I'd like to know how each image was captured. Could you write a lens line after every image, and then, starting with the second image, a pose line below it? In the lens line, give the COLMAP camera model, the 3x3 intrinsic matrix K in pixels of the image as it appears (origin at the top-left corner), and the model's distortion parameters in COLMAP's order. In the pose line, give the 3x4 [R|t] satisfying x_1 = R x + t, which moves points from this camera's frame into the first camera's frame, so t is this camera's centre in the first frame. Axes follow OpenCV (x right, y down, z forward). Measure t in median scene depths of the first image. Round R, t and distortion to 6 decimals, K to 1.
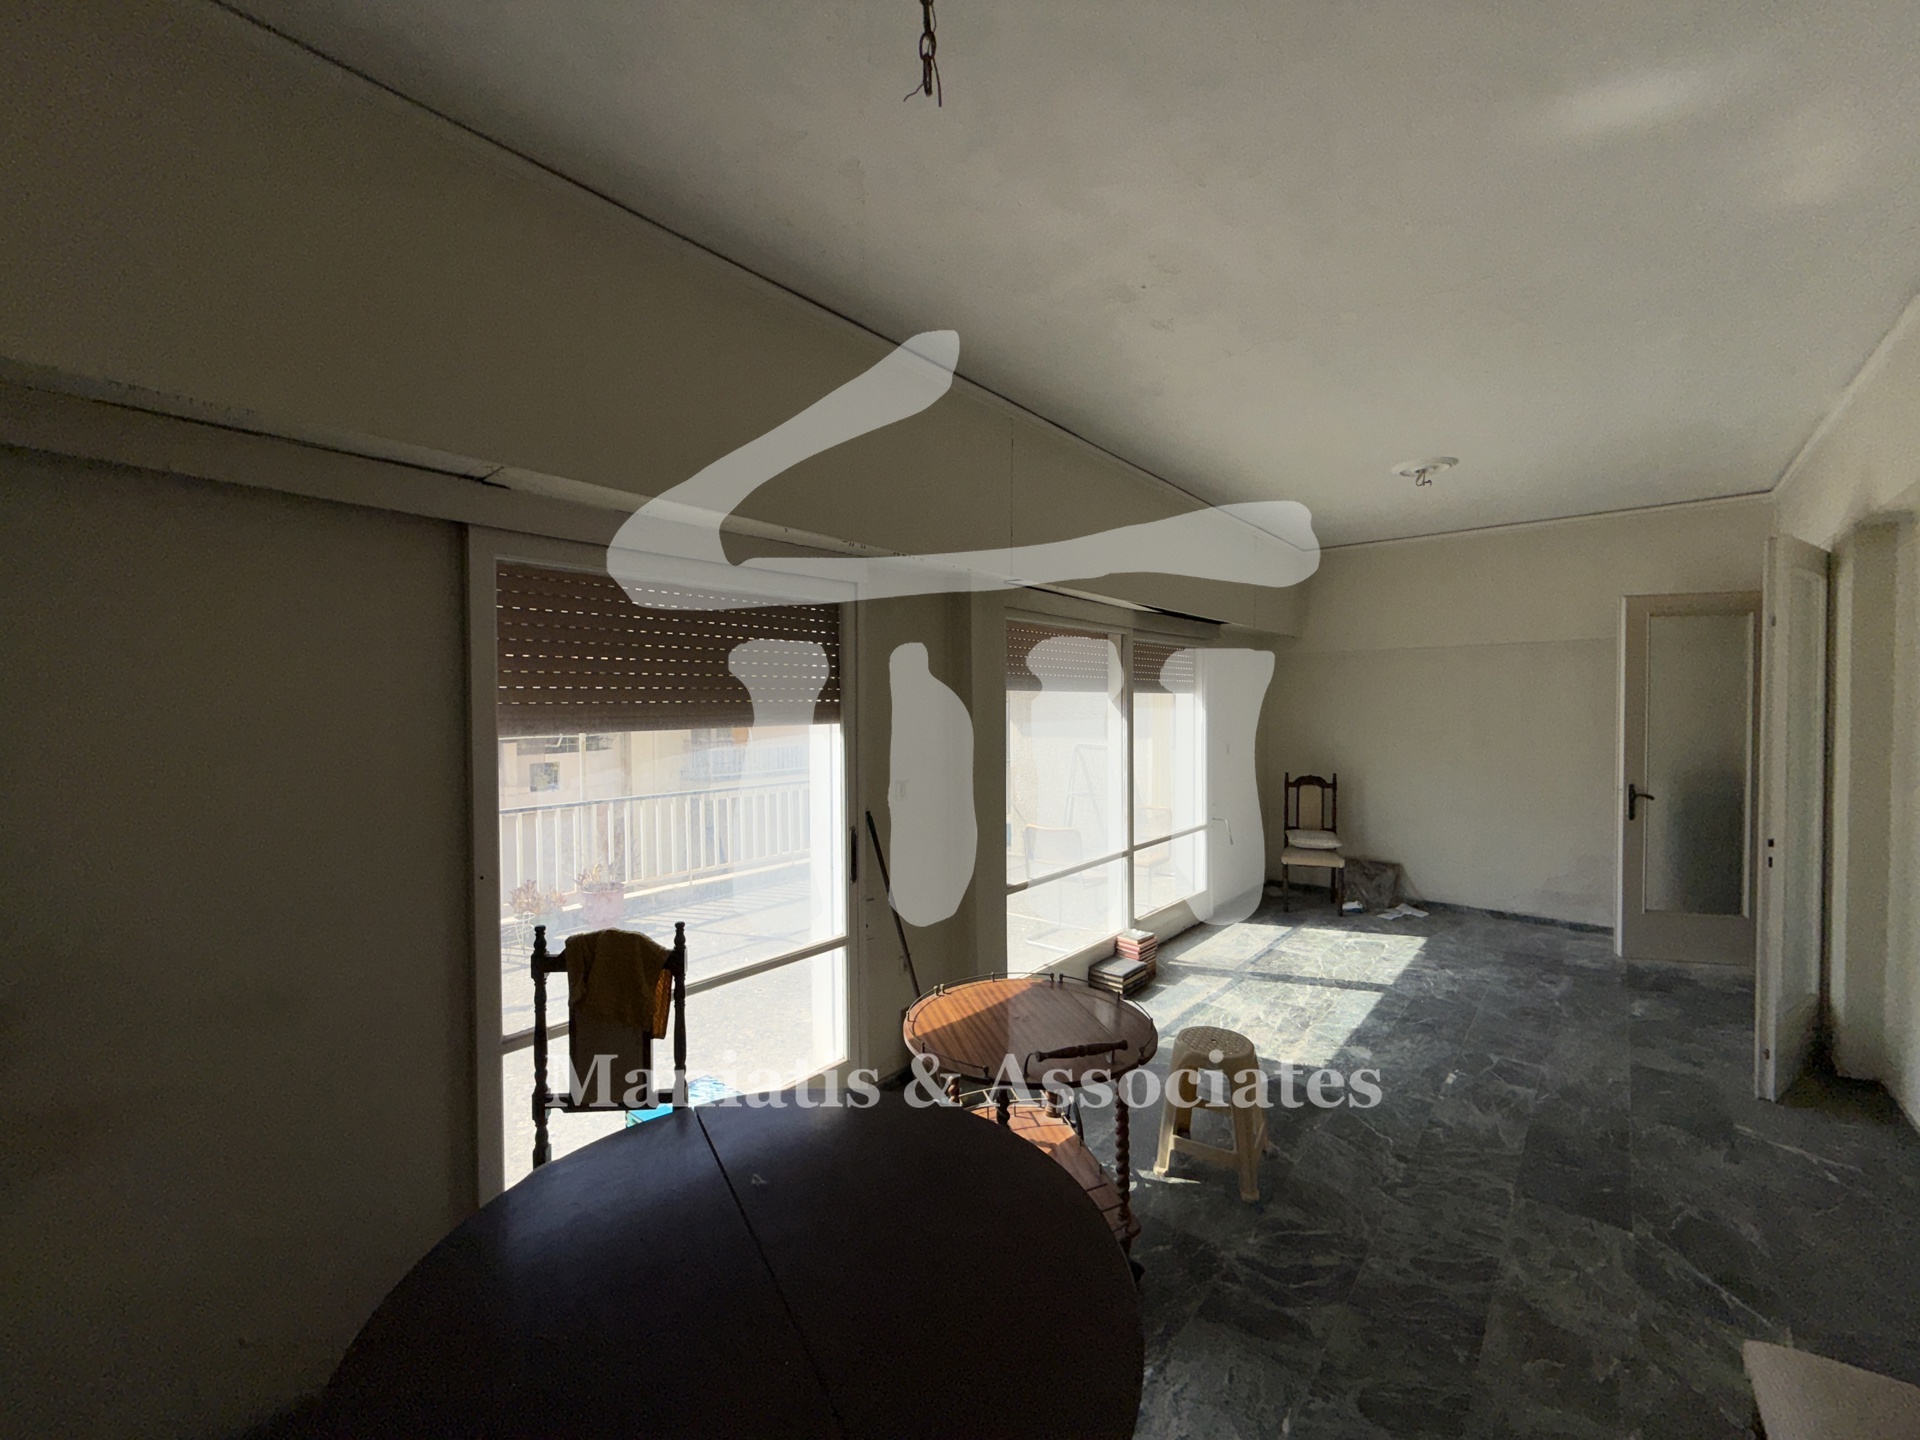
lens RADIAL K [[762.2, 0, 960.0], [0, 762.2, 720.0], [0, 0, 1]] dist [0.002057, 0.000342]
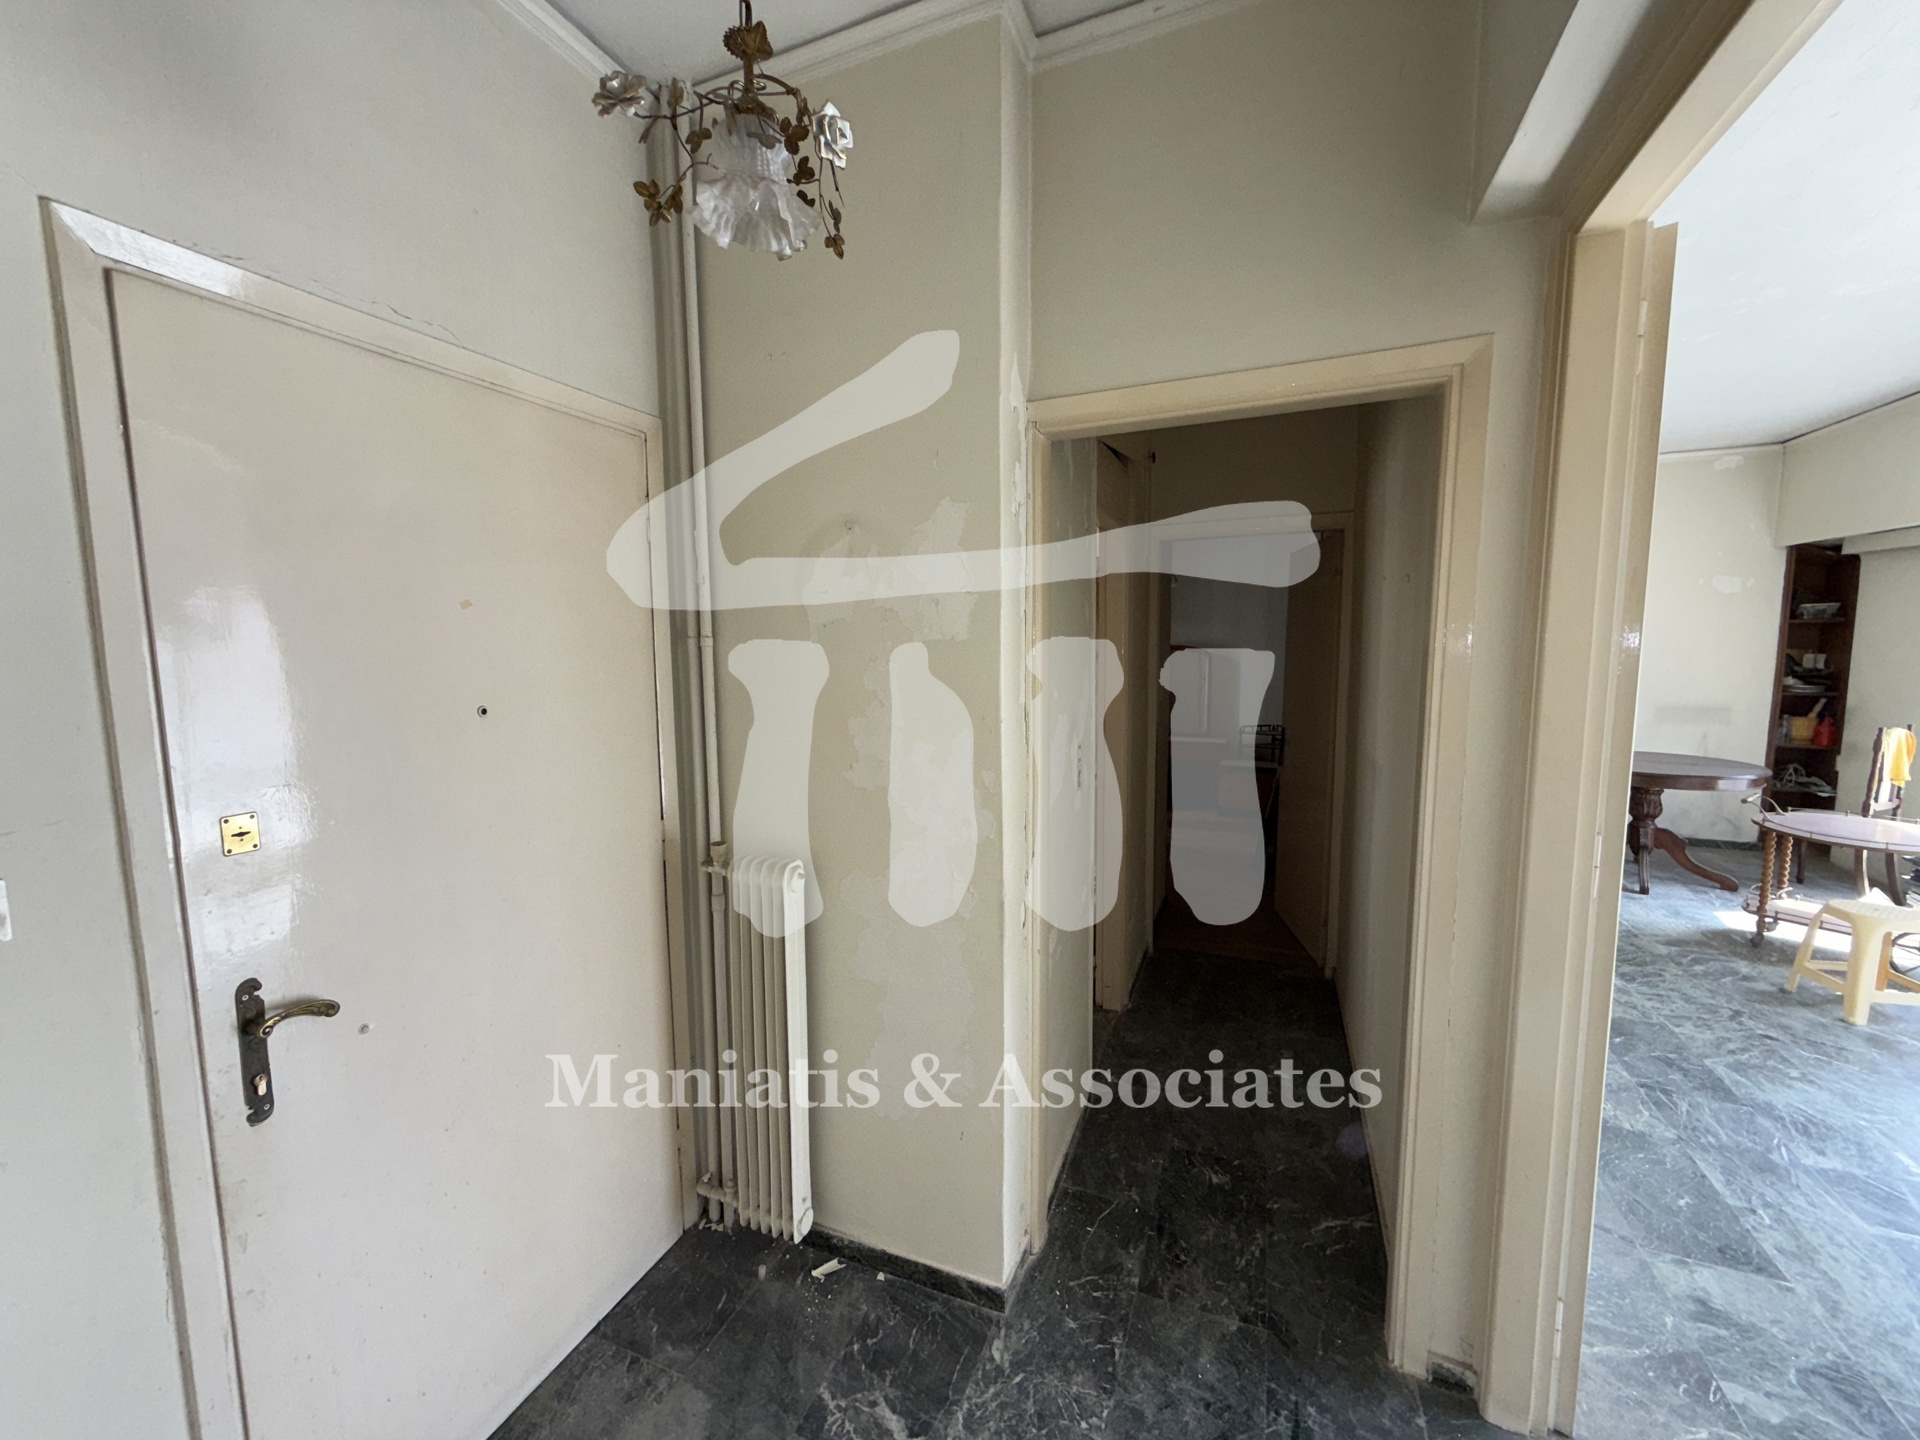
lens RADIAL K [[765.3, 0, 955.0], [0, 765.3, 719.4], [0, 0, 1]] dist [-0.000041, 0.000172]
pose [[-0.951108, 0.042459, -0.305926, 1.333274], [0.004974, 0.992483, 0.122282, -0.016421], [0.308818, 0.114782, -0.944170, 1.075170]]
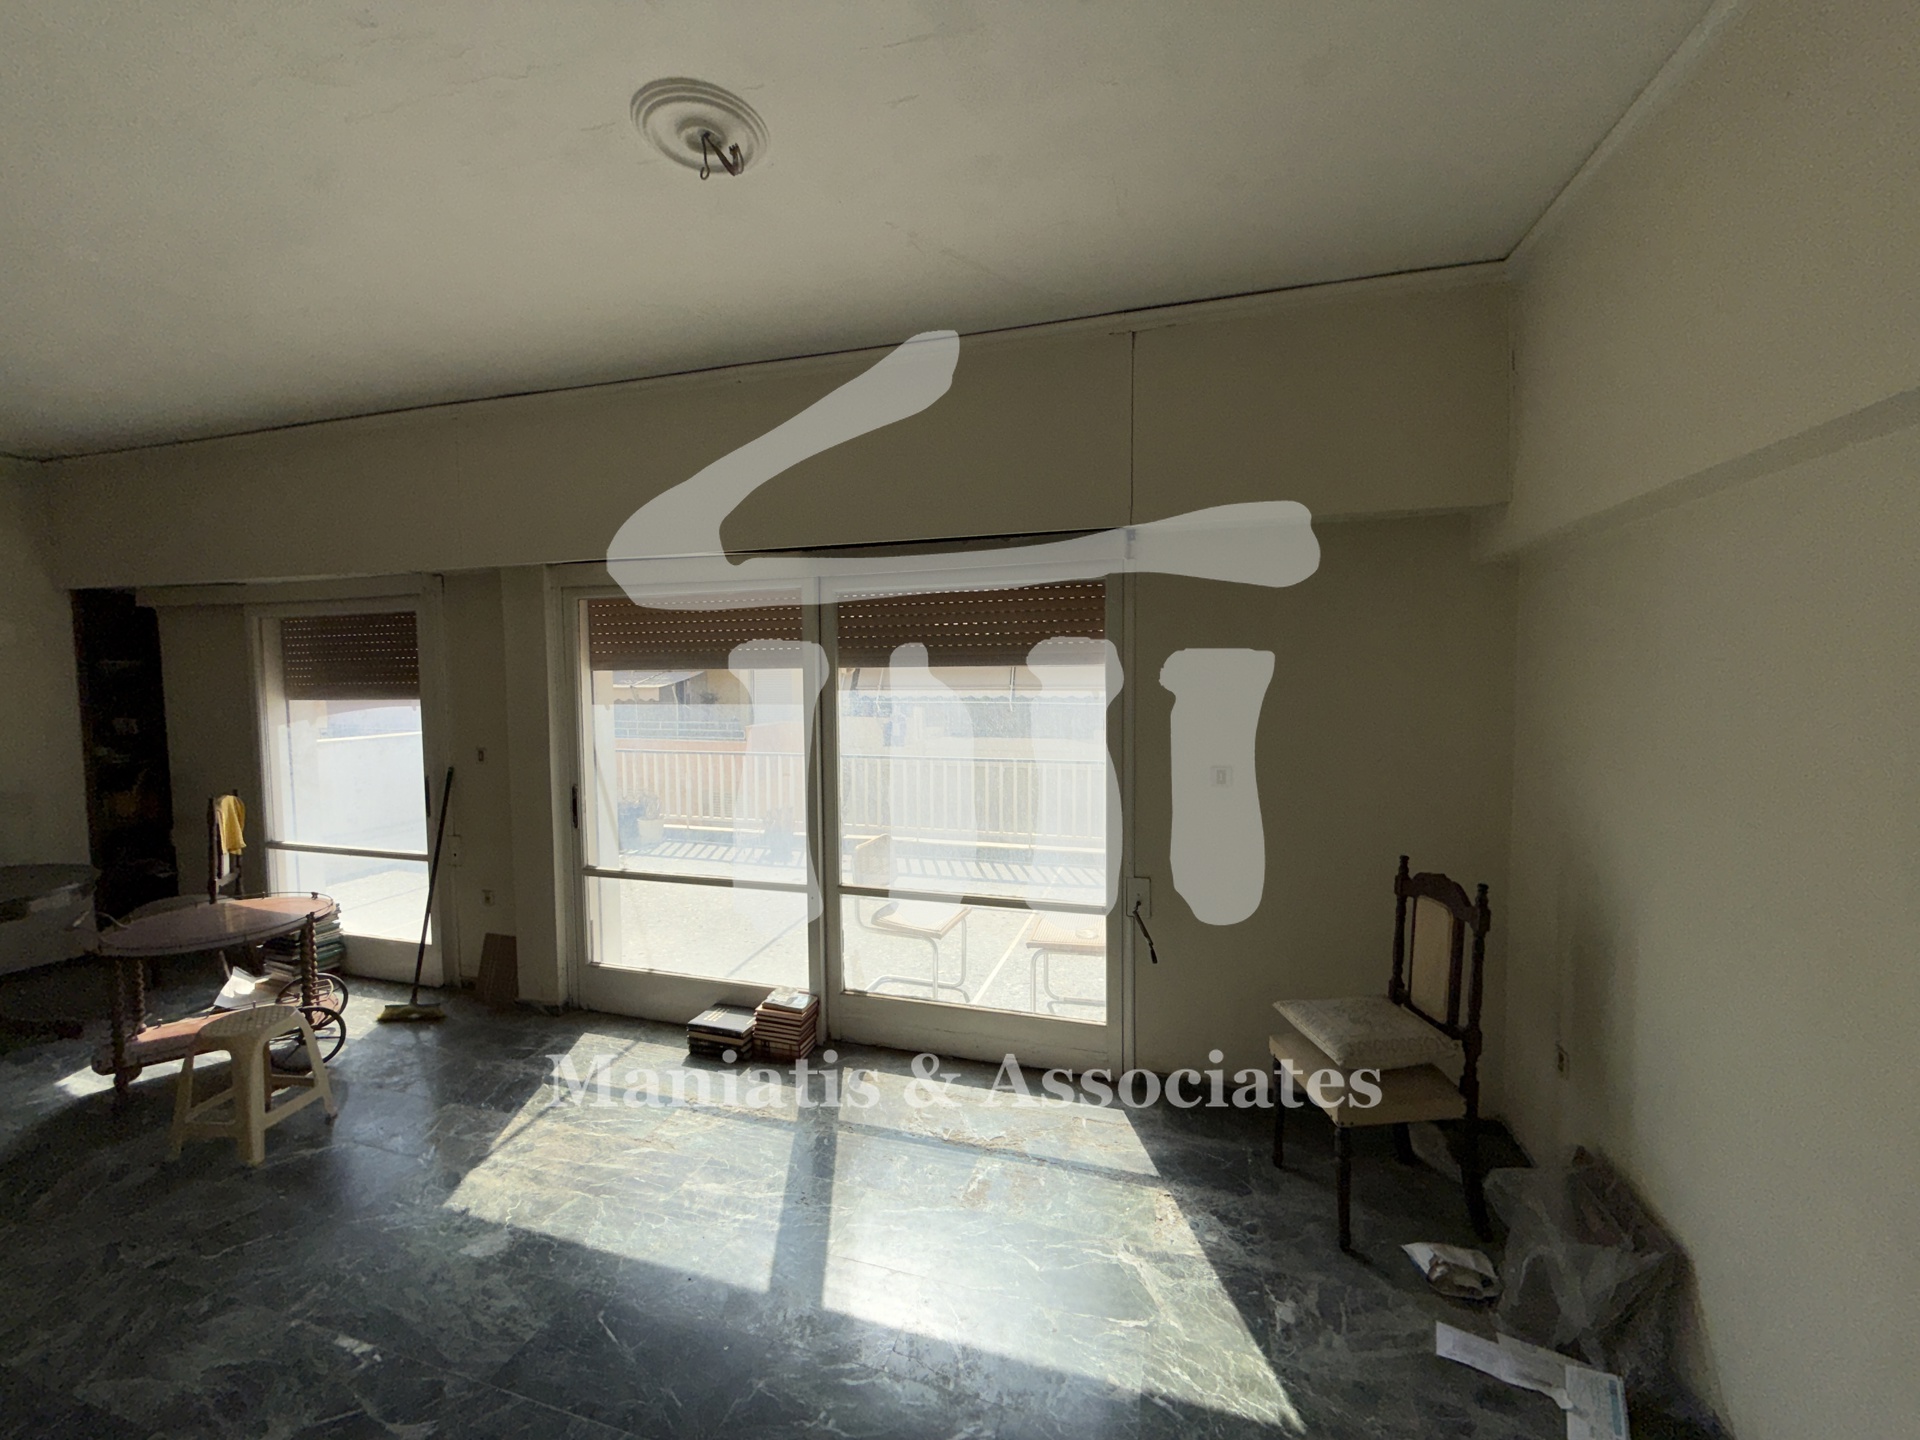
lens RADIAL K [[765.3, 0, 955.0], [0, 765.3, 719.4], [0, 0, 1]] dist [-0.000041, 0.000172]
pose [[0.400988, 0.052447, -0.914581, 1.066921], [-0.010228, 0.998554, 0.052778, -0.031147], [0.916026, -0.011809, 0.400945, 0.954199]]
